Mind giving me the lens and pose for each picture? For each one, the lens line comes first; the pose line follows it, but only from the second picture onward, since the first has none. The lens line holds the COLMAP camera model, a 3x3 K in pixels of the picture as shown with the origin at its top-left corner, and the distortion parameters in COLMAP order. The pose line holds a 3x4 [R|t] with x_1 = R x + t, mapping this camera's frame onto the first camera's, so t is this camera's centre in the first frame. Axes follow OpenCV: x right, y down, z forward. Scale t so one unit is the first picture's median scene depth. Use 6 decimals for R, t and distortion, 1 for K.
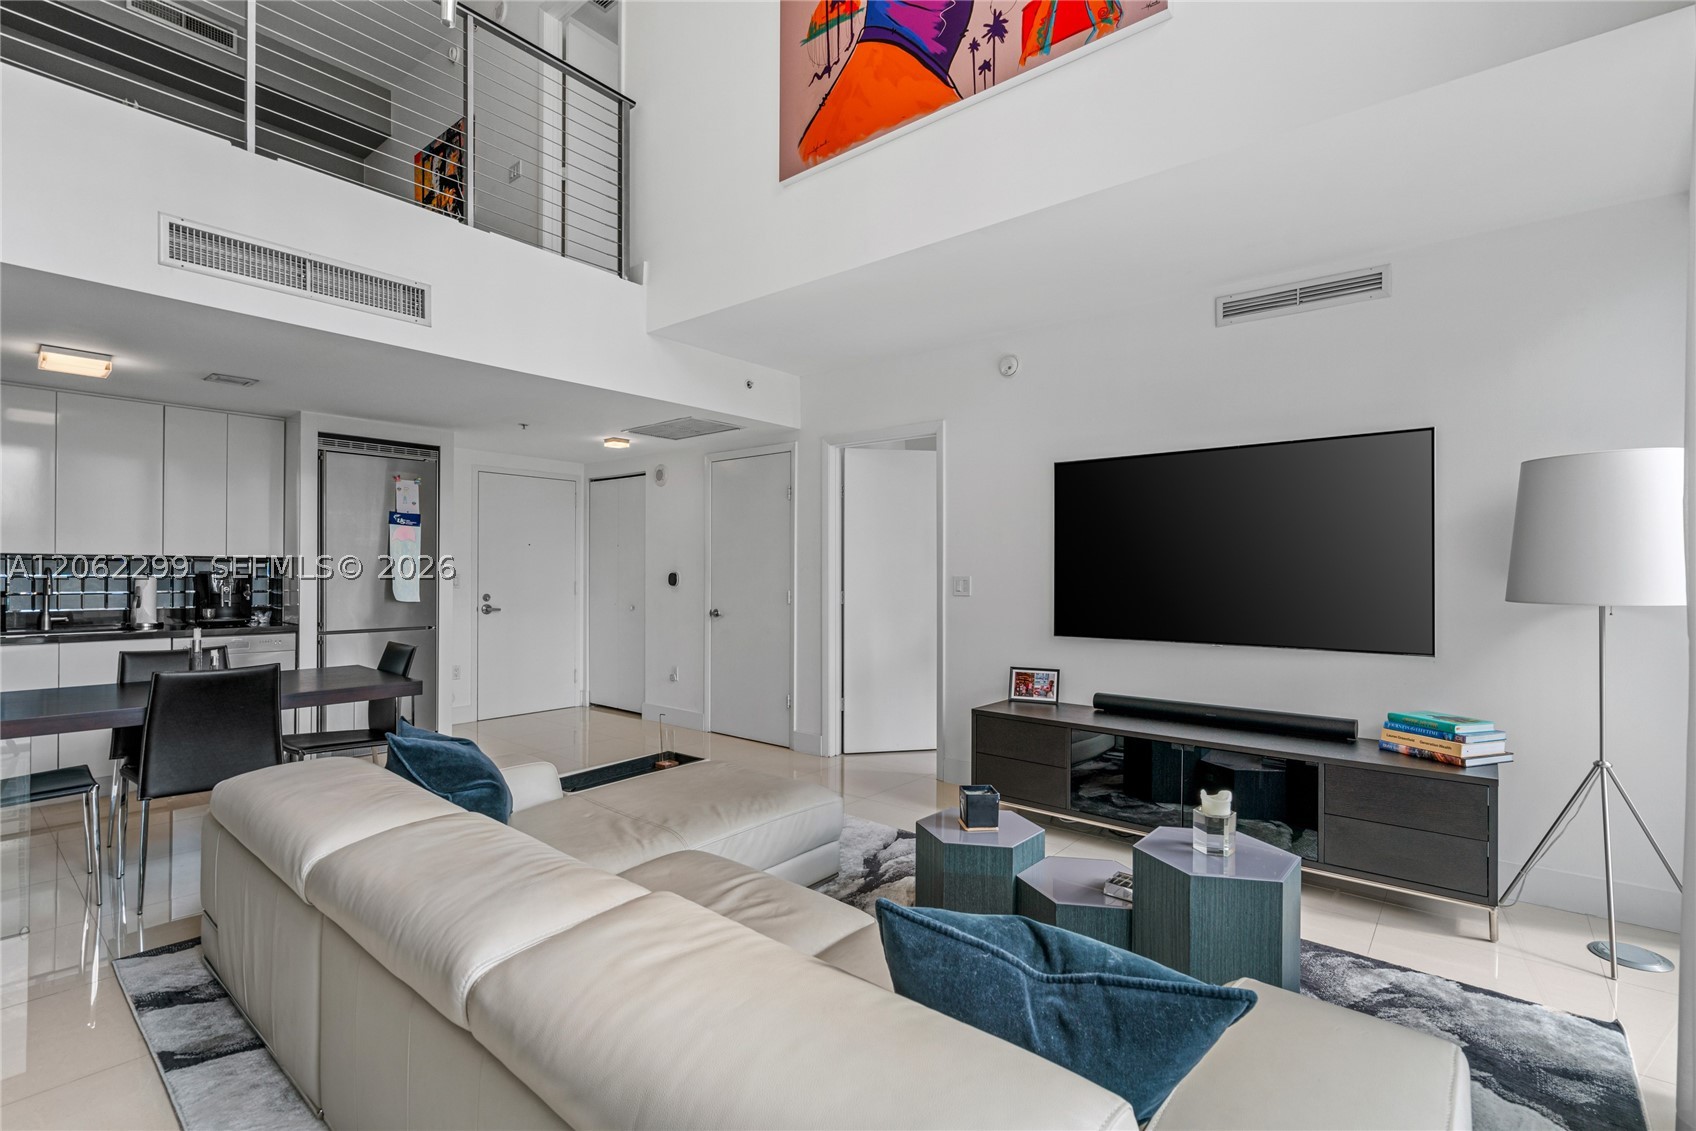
lens RADIAL K [[767.2, 0, 848.4], [0, 767.2, 571.4], [0, 0, 1]] dist [-0.011562, 0.005644]
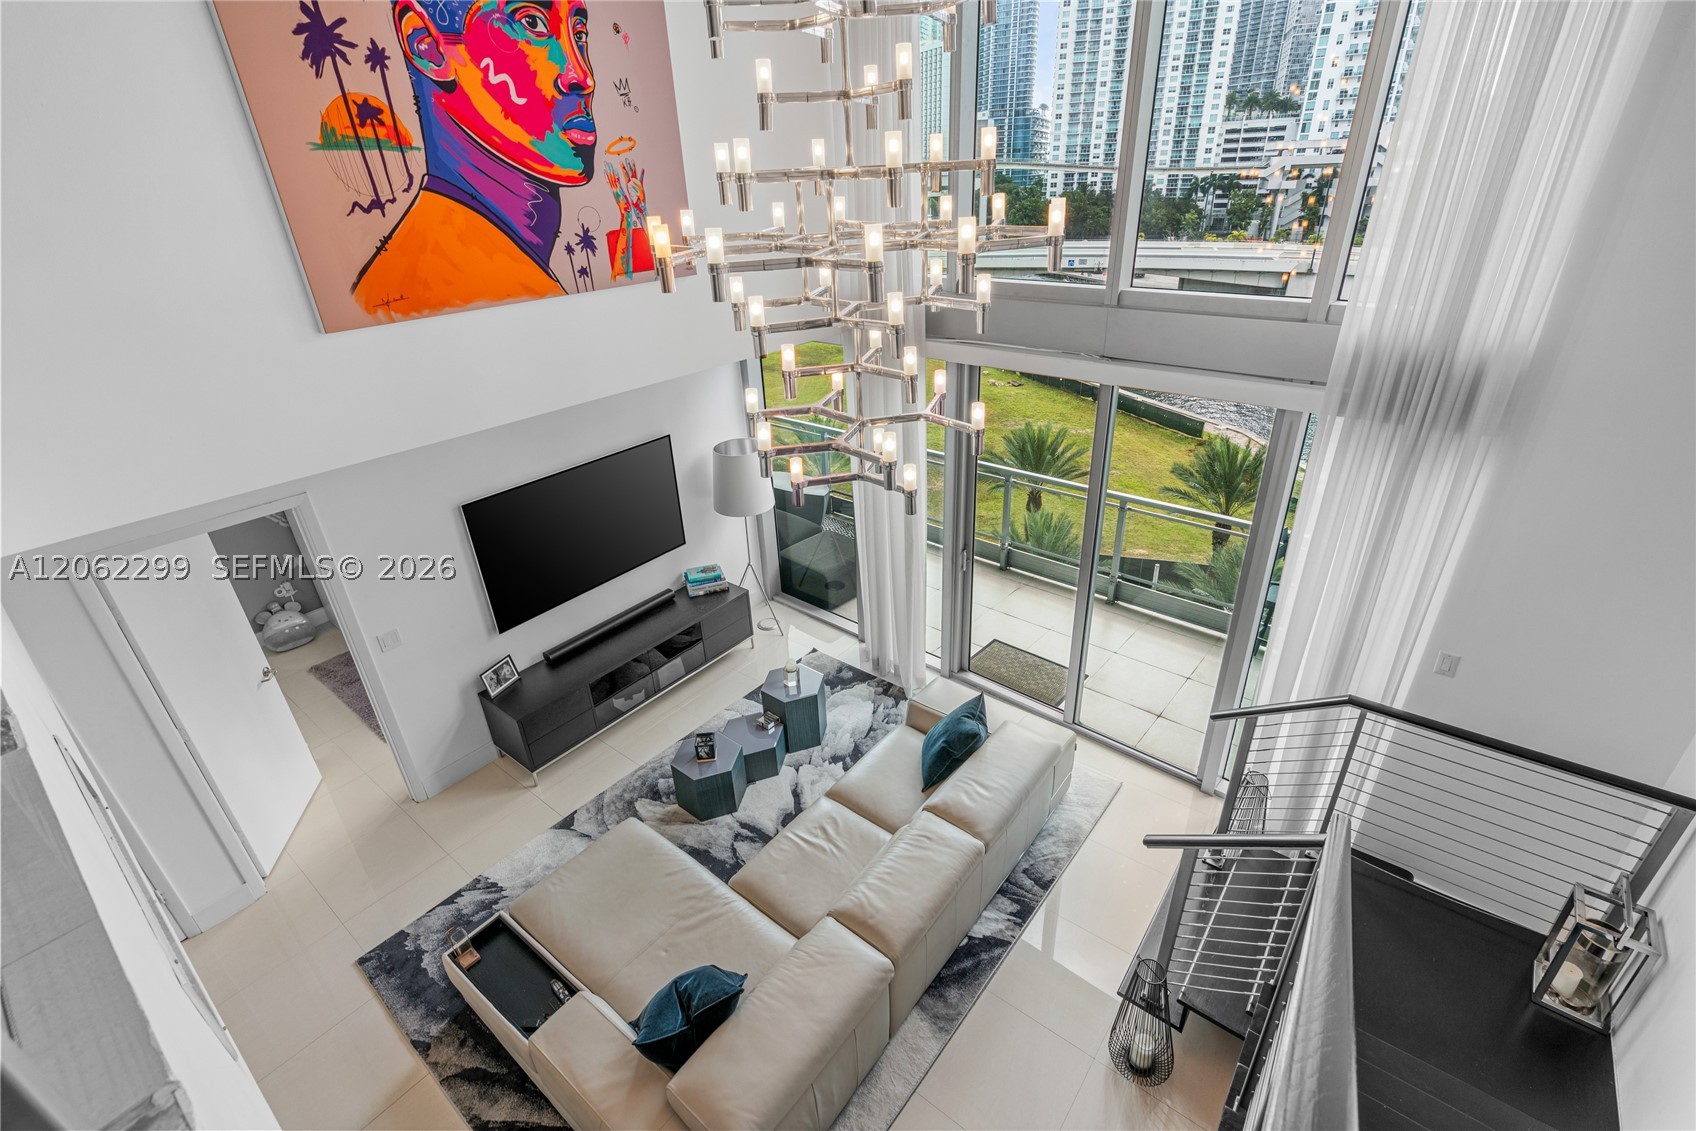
lens RADIAL K [[767.2, 0, 848.1], [0, 767.2, 562.4], [0, 0, 1]] dist [-0.011562, 0.005644]
pose [[-0.023682, -0.457365, 0.888964, -0.742974], [0.038966, 0.888115, 0.457967, -0.530878], [-0.998960, 0.045485, -0.003211, 0.409857]]
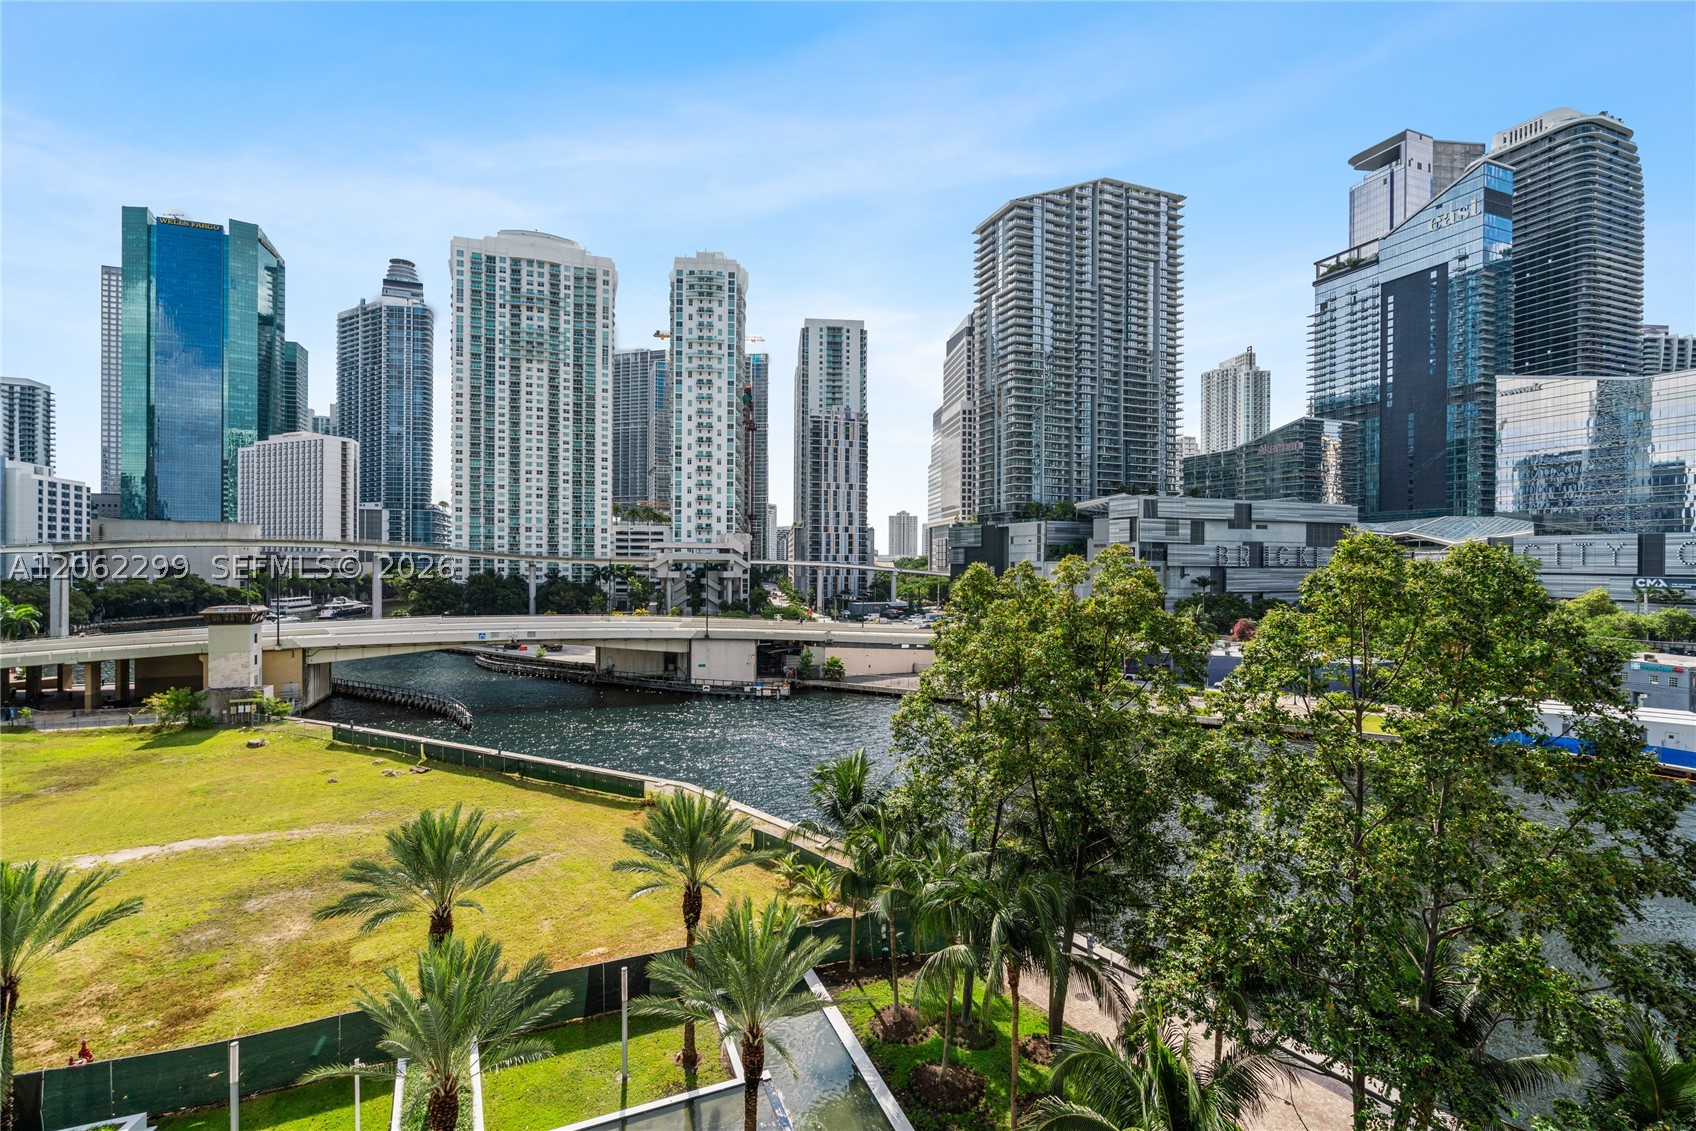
lens RADIAL K [[767.2, 0, 850.8], [0, 767.2, 558.4], [0, 0, 1]] dist [-0.011562, 0.005644]
pose [[-0.667088, -0.007867, 0.744938, 0.606940], [-0.009342, 0.999954, 0.002194, -0.014781], [-0.744921, -0.005496, -0.667130, -0.112260]]
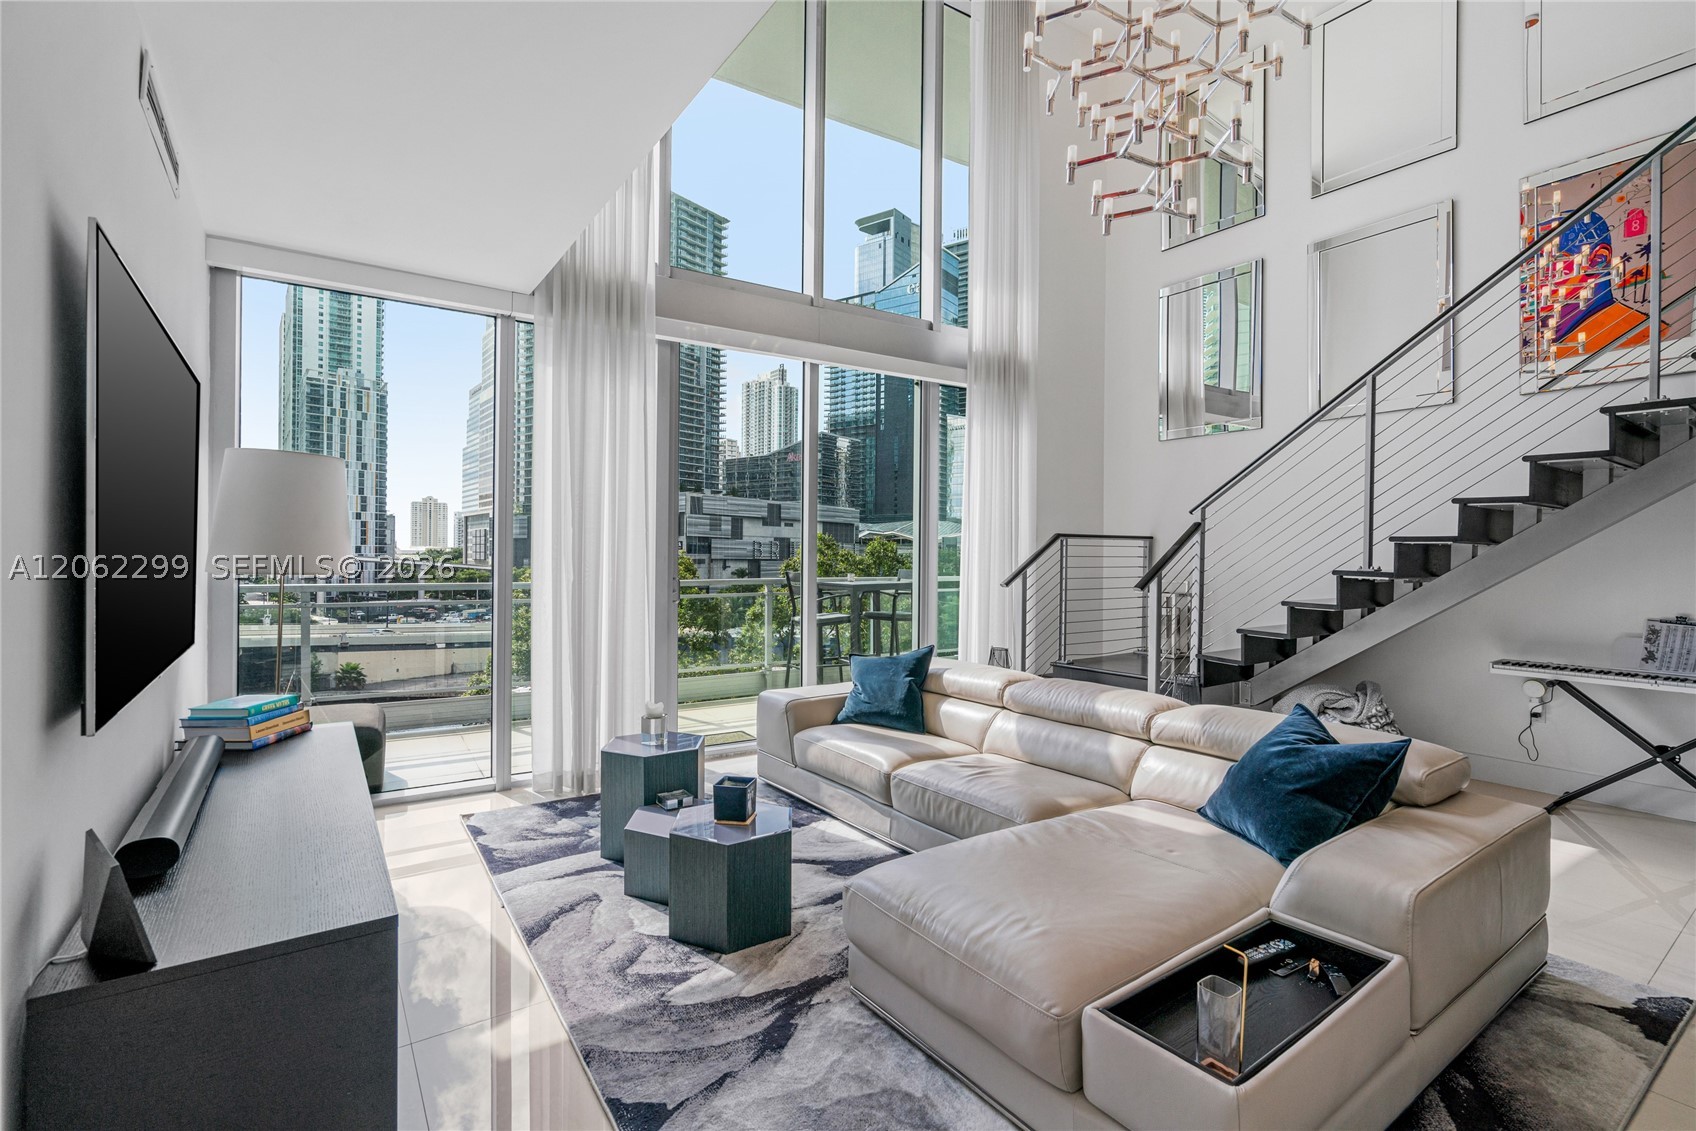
lens RADIAL K [[767.2, 0, 861.5], [0, 767.2, 557.7], [0, 0, 1]] dist [-0.011562, 0.005644]
pose [[-0.967073, -0.014069, 0.254112, -0.134852], [-0.013544, 0.999901, 0.003817, 0.001078], [-0.254140, 0.000250, -0.967167, 1.168120]]
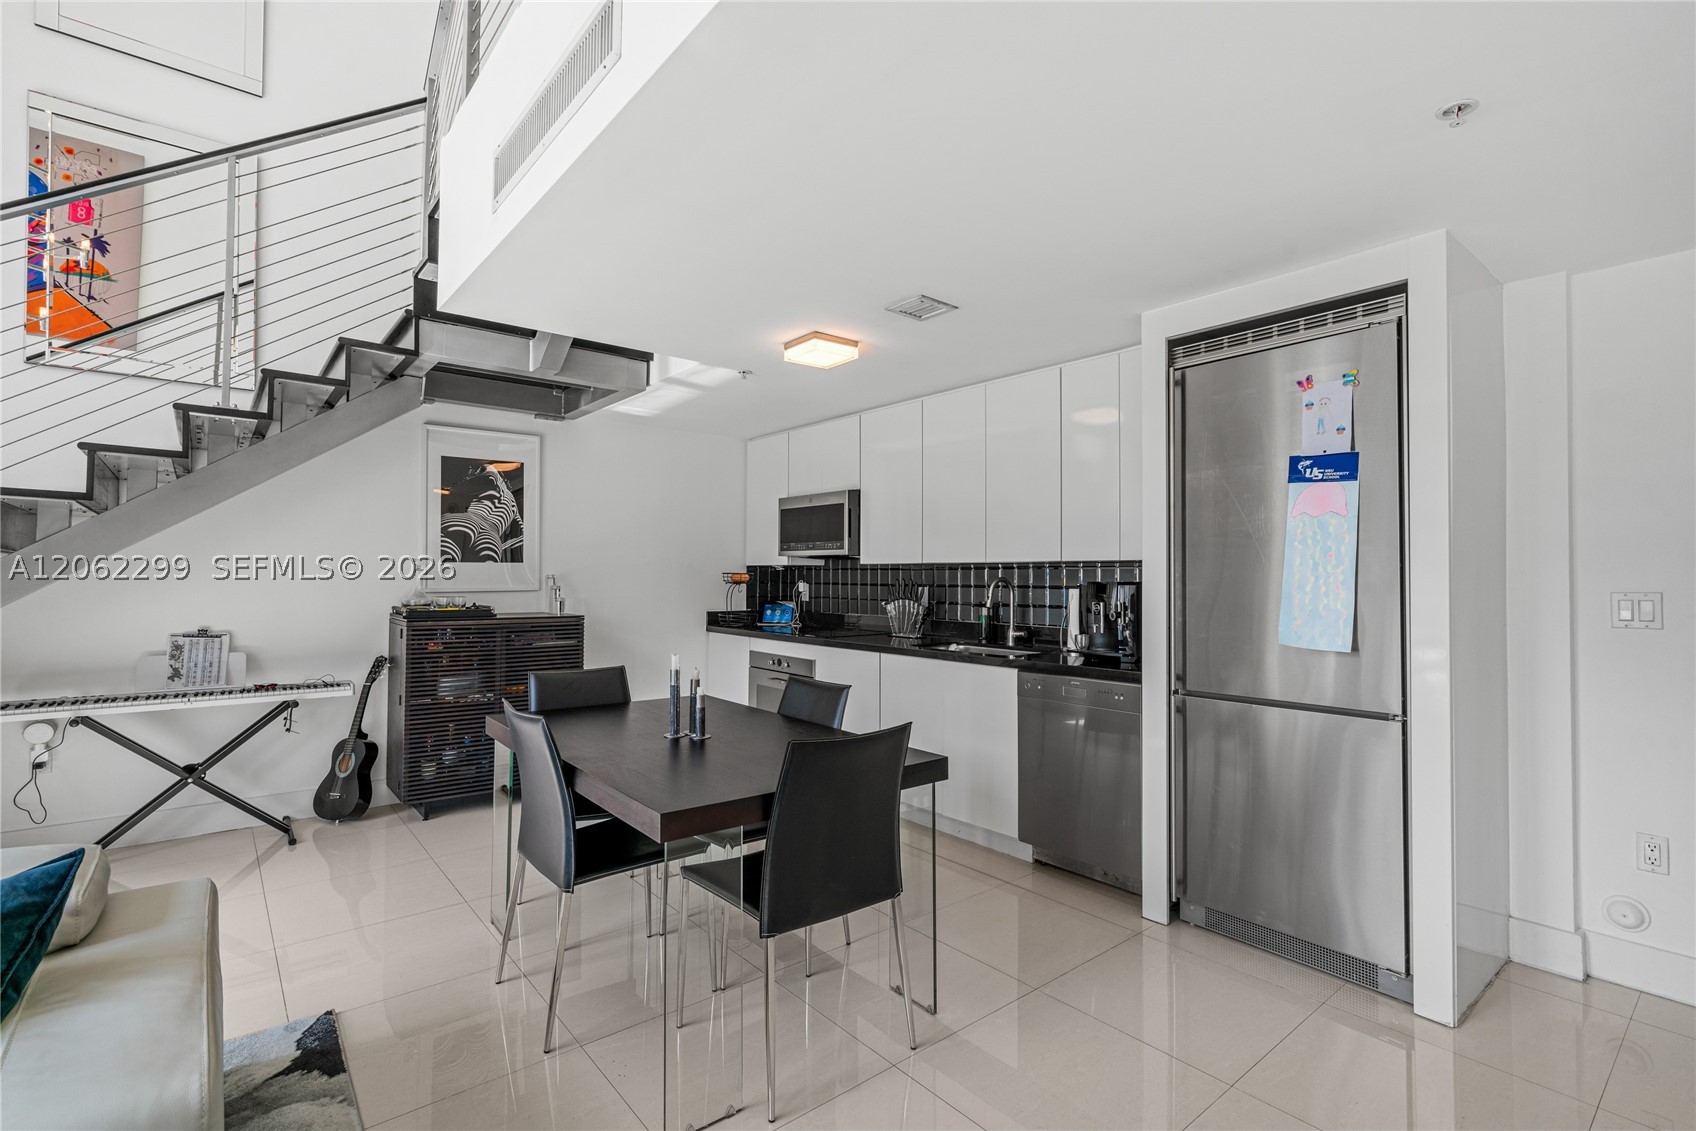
lens RADIAL K [[767.2, 0, 862.6], [0, 767.2, 557.9], [0, 0, 1]] dist [-0.011562, 0.005644]
pose [[-0.177797, -0.032145, -0.983542, -0.102100], [-0.006108, 0.999483, -0.031562, 0.001269], [0.984048, 0.000396, -0.177901, 0.982287]]
